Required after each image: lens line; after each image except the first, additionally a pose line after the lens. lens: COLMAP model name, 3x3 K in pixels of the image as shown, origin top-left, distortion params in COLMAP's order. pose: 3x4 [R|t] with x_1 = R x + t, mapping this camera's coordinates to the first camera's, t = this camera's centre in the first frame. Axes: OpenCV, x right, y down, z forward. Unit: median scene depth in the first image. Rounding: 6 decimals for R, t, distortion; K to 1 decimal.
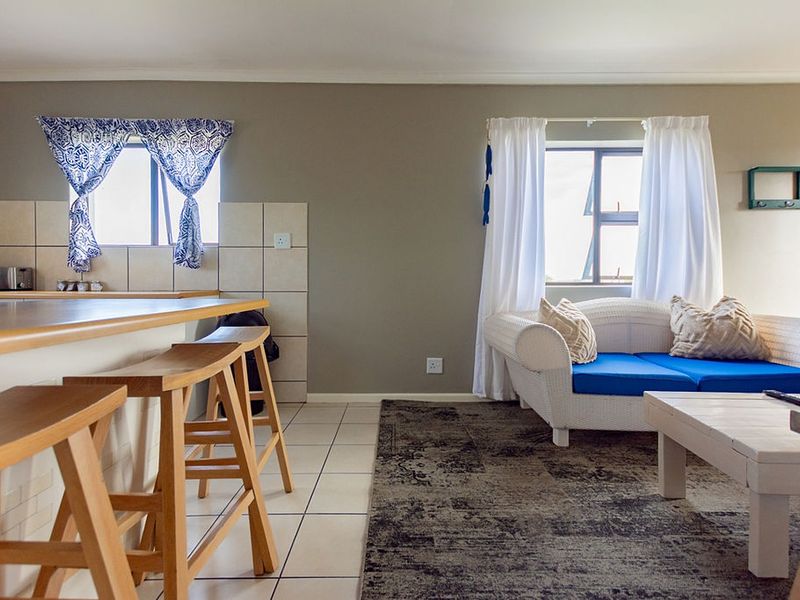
lens RADIAL K [[402.6, 0, 399.4], [0, 402.6, 285.0], [0, 0, 1]] dist [-0.000652, -0.000078]
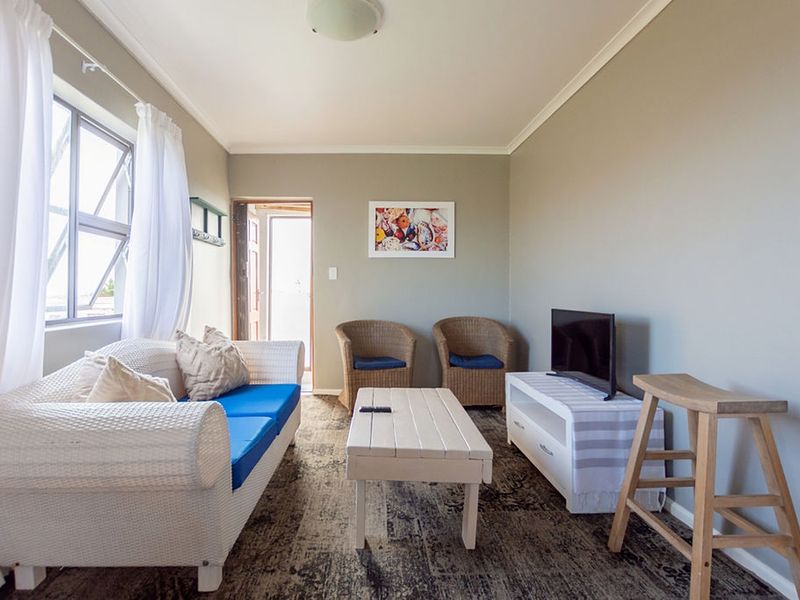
lens RADIAL K [[424.6, 0, 378.2], [0, 424.6, 292.2], [0, 0, 1]] dist [-0.001831, -0.000381]
pose [[-0.021186, 0.004484, 0.999765, -0.232932], [0.009274, 0.999948, -0.004288, -0.049771], [-0.999733, 0.009181, -0.021226, 0.646299]]
